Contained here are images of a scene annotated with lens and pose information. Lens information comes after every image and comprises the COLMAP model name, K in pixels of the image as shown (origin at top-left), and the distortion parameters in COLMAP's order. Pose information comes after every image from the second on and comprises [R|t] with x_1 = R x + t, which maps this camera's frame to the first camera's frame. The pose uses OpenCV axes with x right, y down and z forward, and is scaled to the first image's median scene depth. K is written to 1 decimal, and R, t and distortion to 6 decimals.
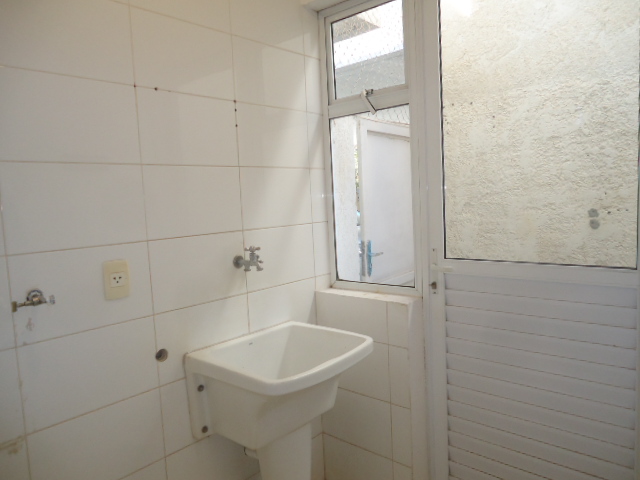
lens RADIAL K [[465.9, 0, 321.1], [0, 465.9, 238.2], [0, 0, 1]] dist [-0.006241, -0.001075]
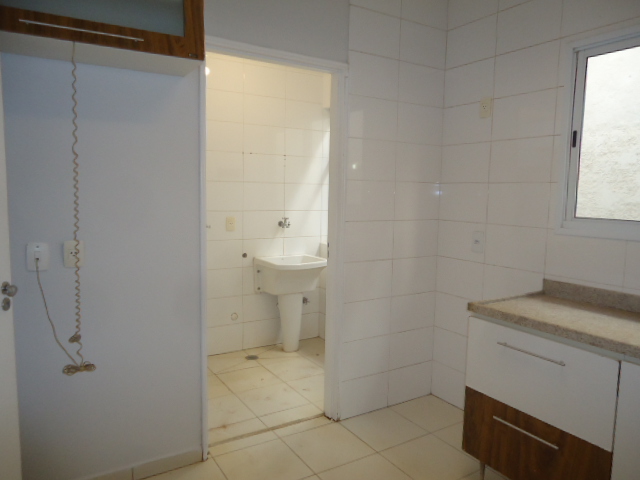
lens RADIAL K [[465.9, 0, 321.1], [0, 465.9, 238.2], [0, 0, 1]] dist [-0.006241, -0.001075]
pose [[0.952799, 0.093716, -0.288776, 0.718840], [-0.088033, 0.995583, 0.032634, 0.029198], [0.290559, -0.005671, 0.956840, -1.219342]]
